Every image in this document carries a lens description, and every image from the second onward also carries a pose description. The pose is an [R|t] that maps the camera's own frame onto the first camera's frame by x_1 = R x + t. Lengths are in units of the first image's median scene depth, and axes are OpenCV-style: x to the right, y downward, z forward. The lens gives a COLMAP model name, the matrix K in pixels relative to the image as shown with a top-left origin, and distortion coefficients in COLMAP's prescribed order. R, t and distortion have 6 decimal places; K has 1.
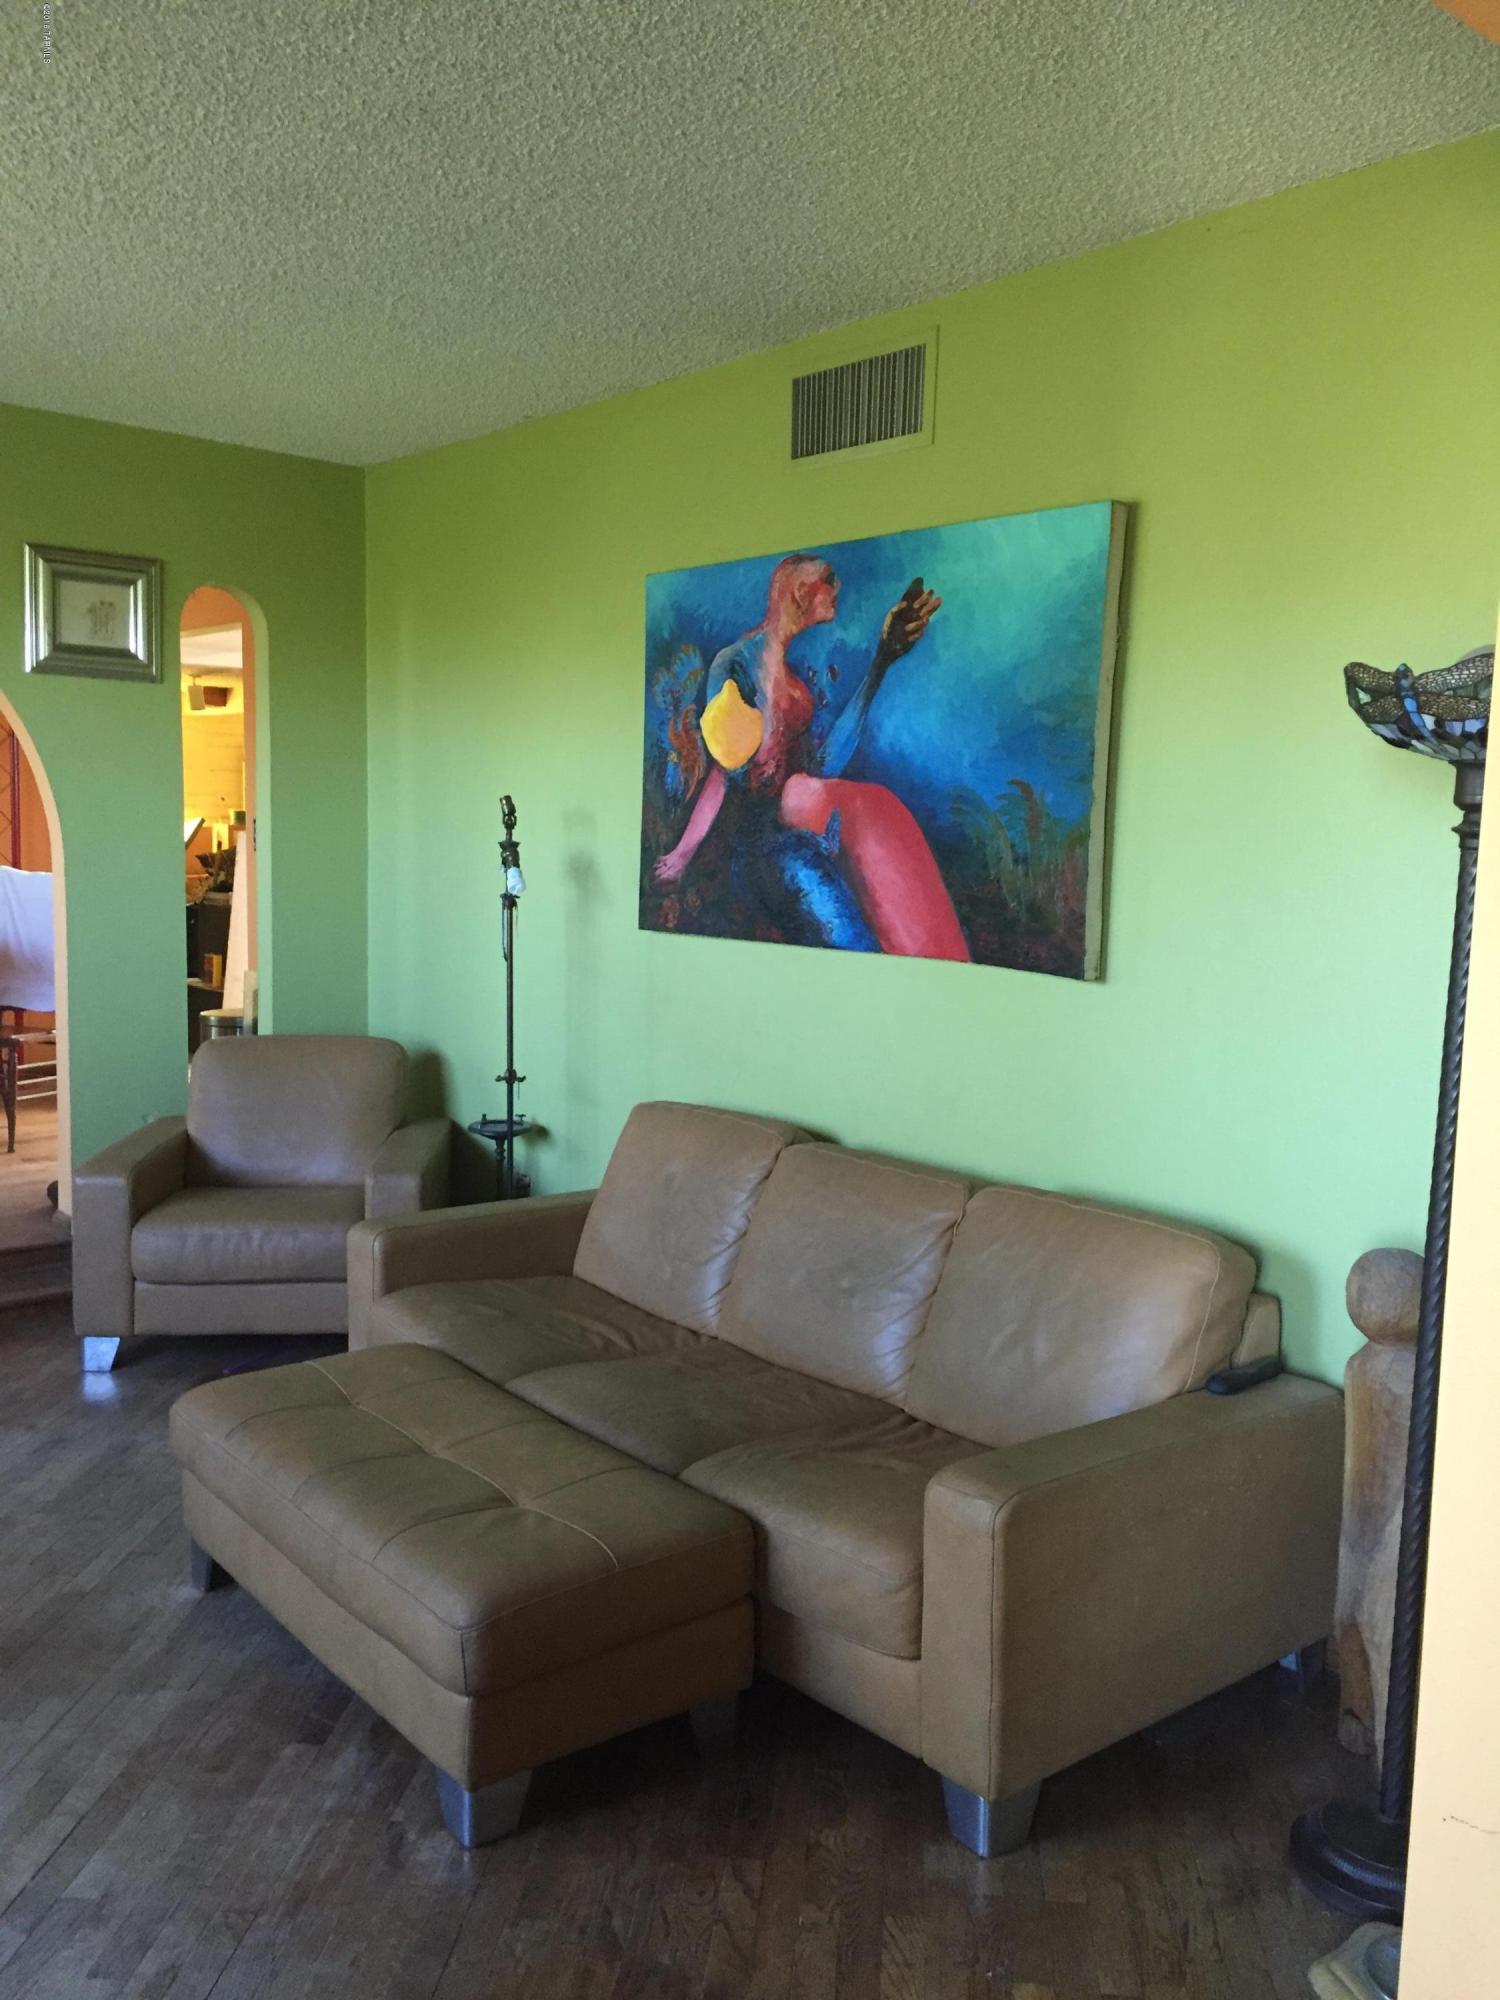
lens RADIAL K [[1726.4, 0, 758.9], [0, 1726.4, 1003.9], [0, 0, 1]] dist [0.082181, -0.108012]
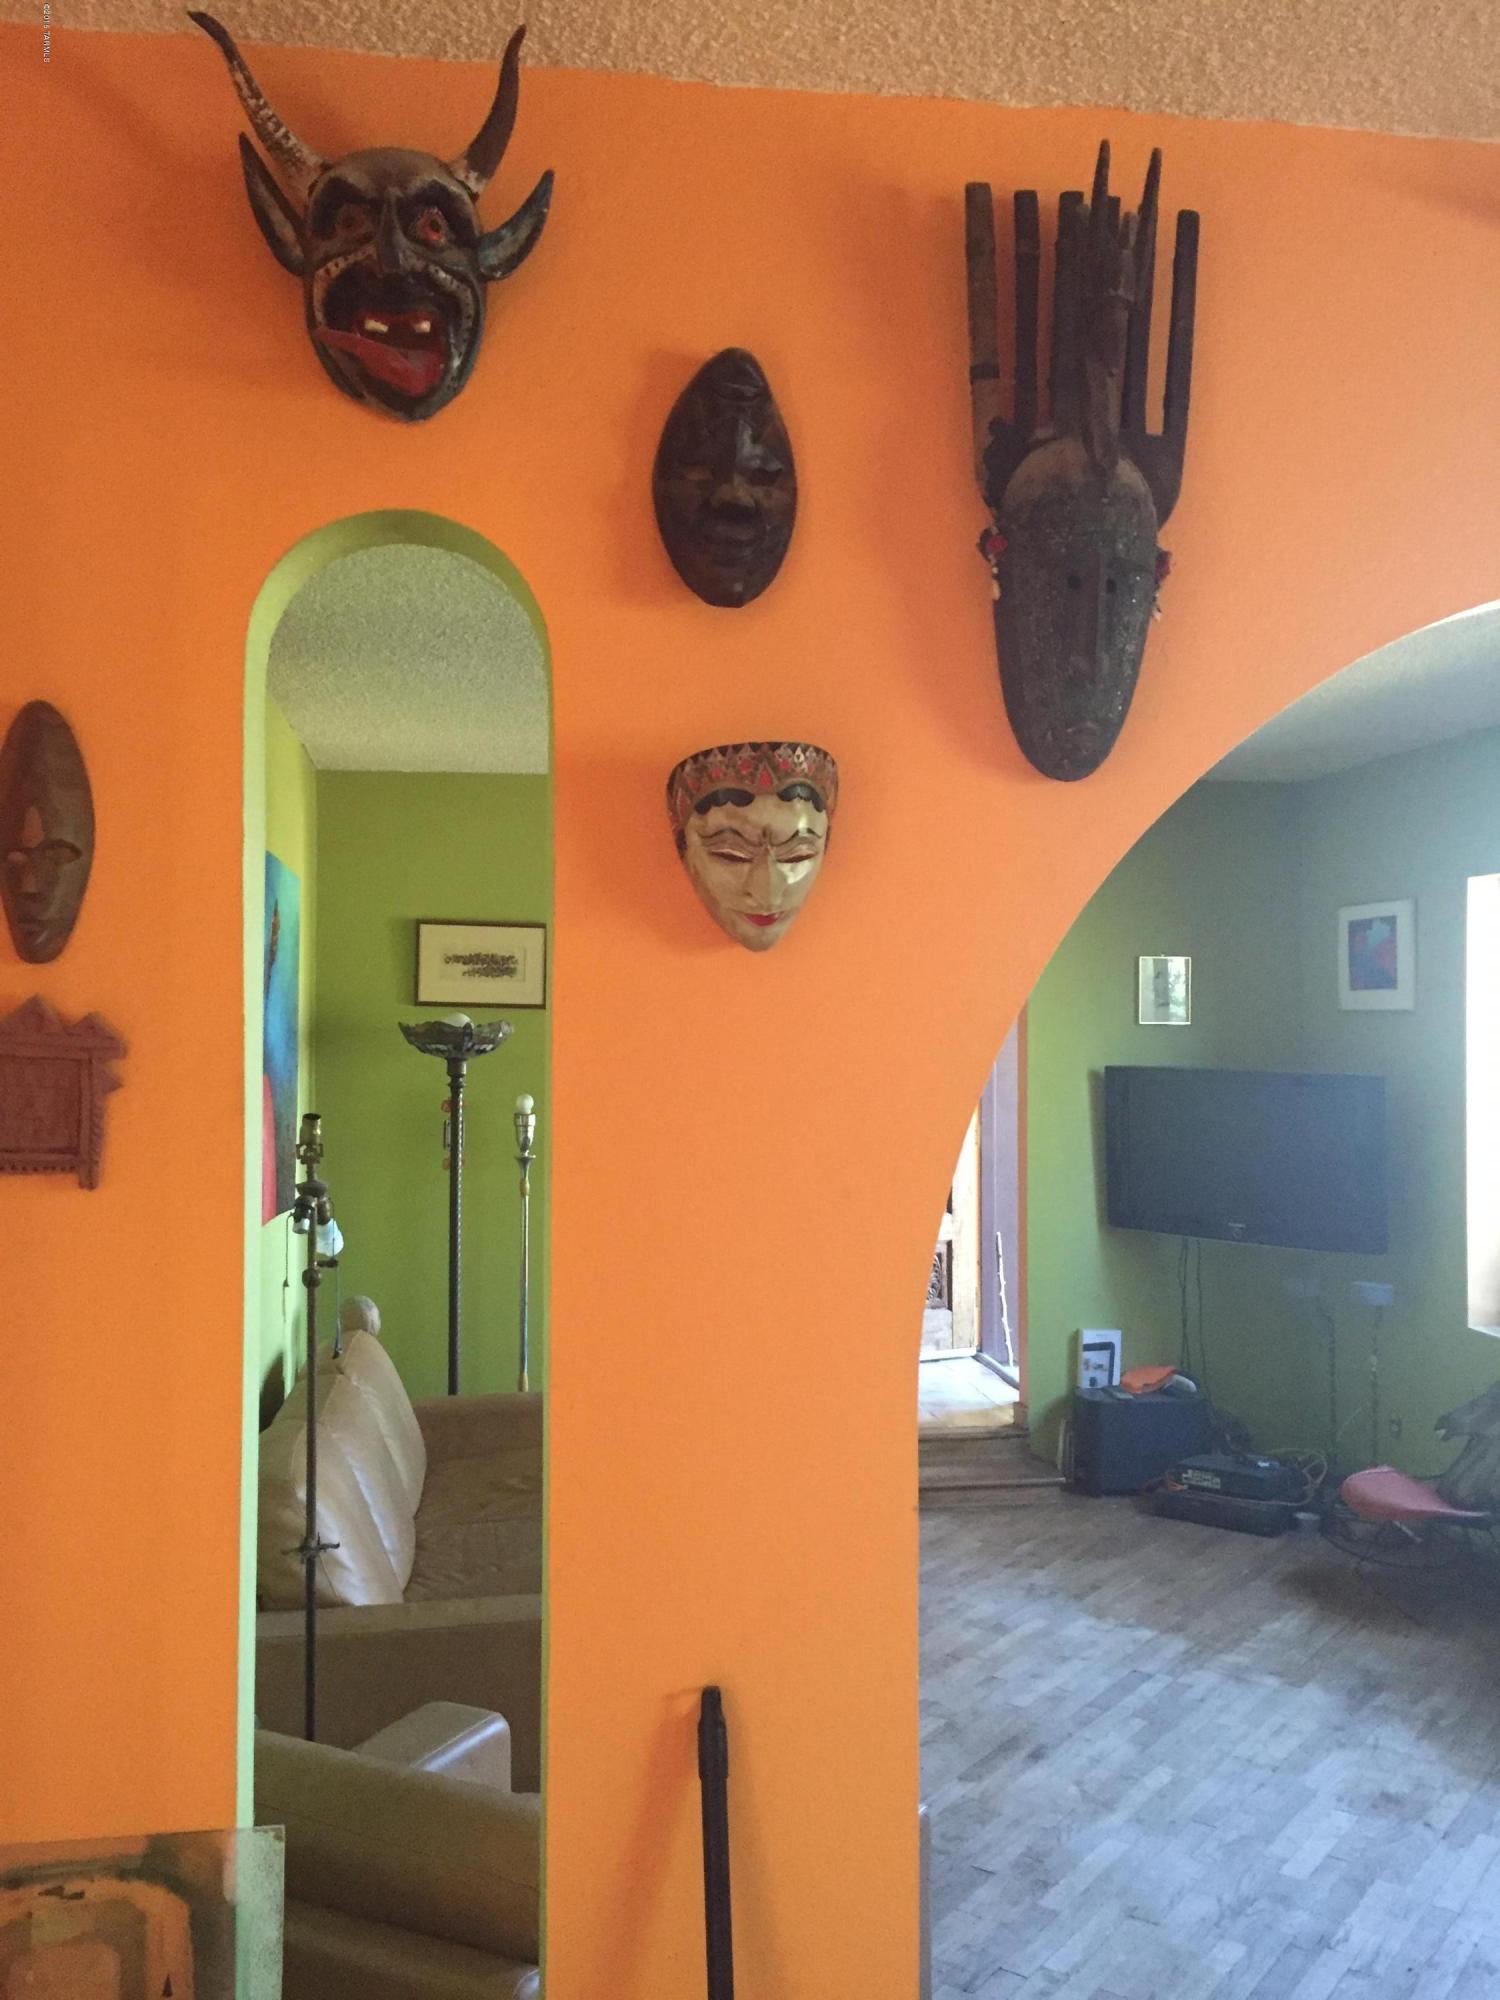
lens RADIAL K [[1726.4, 0, 761.6], [0, 1726.4, 1006.9], [0, 0, 1]] dist [0.082181, -0.108012]
pose [[-0.864064, -0.019515, 0.503003, -0.724029], [0.030783, 0.995330, 0.091496, -0.252401], [-0.502439, 0.094543, -0.859428, 1.722572]]
